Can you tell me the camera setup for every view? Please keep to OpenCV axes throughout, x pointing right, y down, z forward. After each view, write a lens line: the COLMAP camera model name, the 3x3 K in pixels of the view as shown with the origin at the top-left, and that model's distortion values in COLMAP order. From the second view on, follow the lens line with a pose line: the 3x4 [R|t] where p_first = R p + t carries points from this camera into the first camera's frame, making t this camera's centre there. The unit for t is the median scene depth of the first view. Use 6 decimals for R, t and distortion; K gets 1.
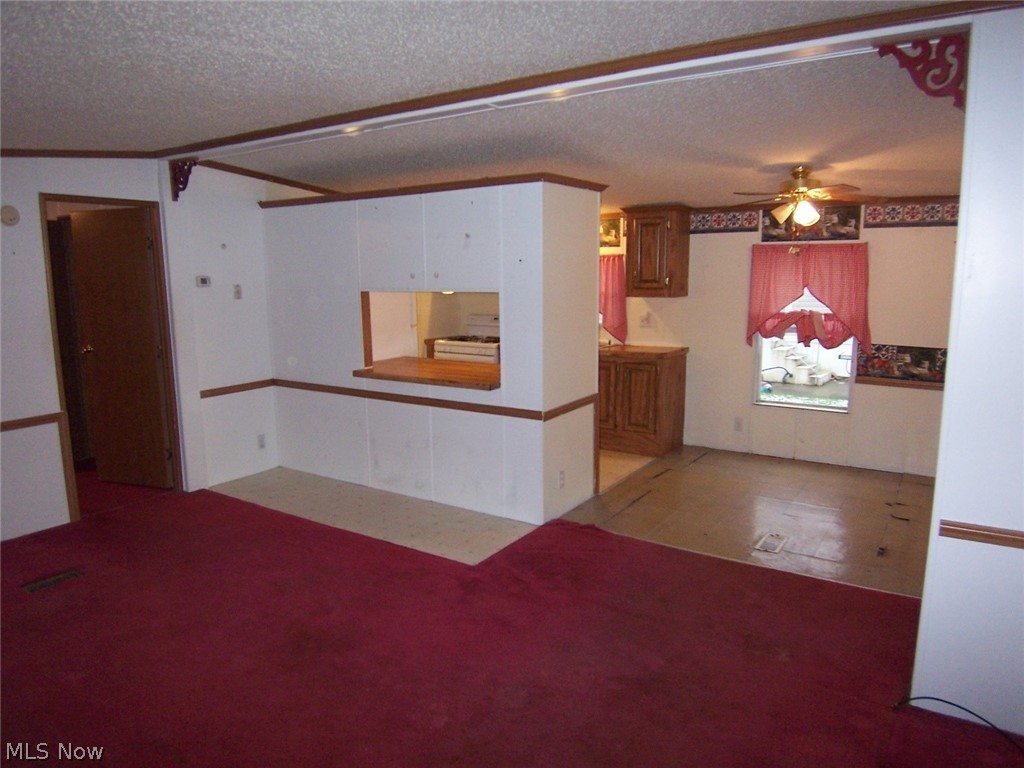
lens RADIAL K [[686.8, 0, 512.0], [0, 686.8, 384.0], [0, 0, 1]] dist [0.006972, -0.046292]
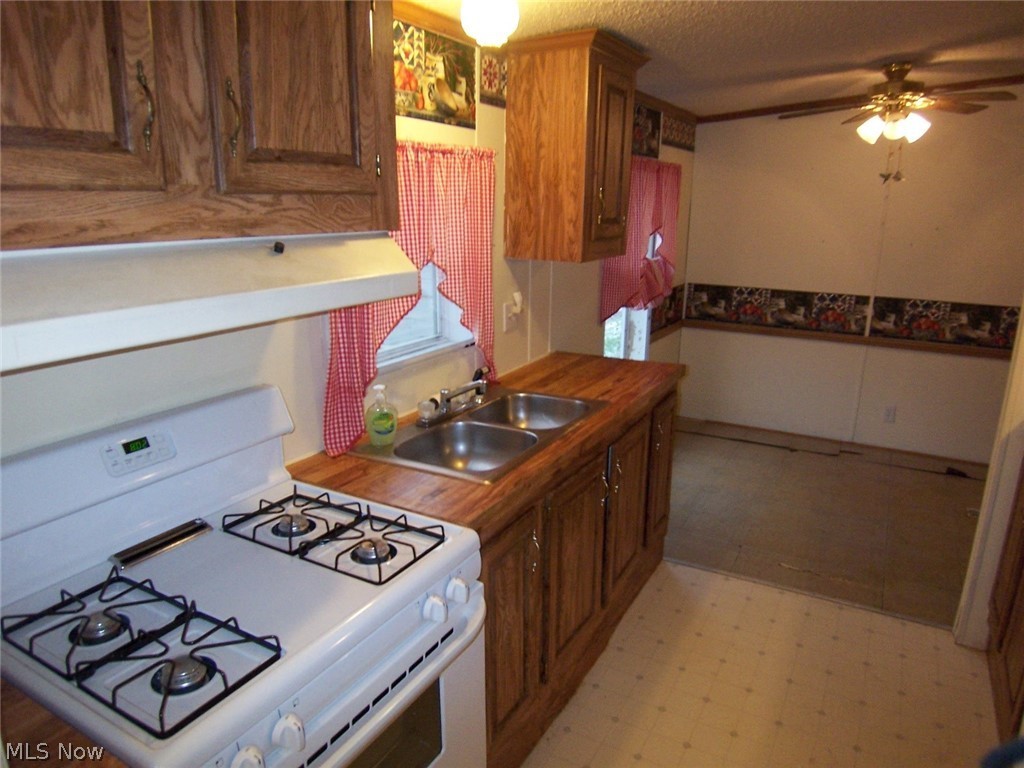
lens RADIAL K [[686.8, 0, 512.0], [0, 686.8, 384.0], [0, 0, 1]] dist [0.006972, -0.046292]
pose [[-0.072237, -0.268788, 0.960487, -0.341047], [0.163957, 0.946702, 0.277262, -0.258290], [-0.983819, 0.177508, -0.024317, 1.469869]]
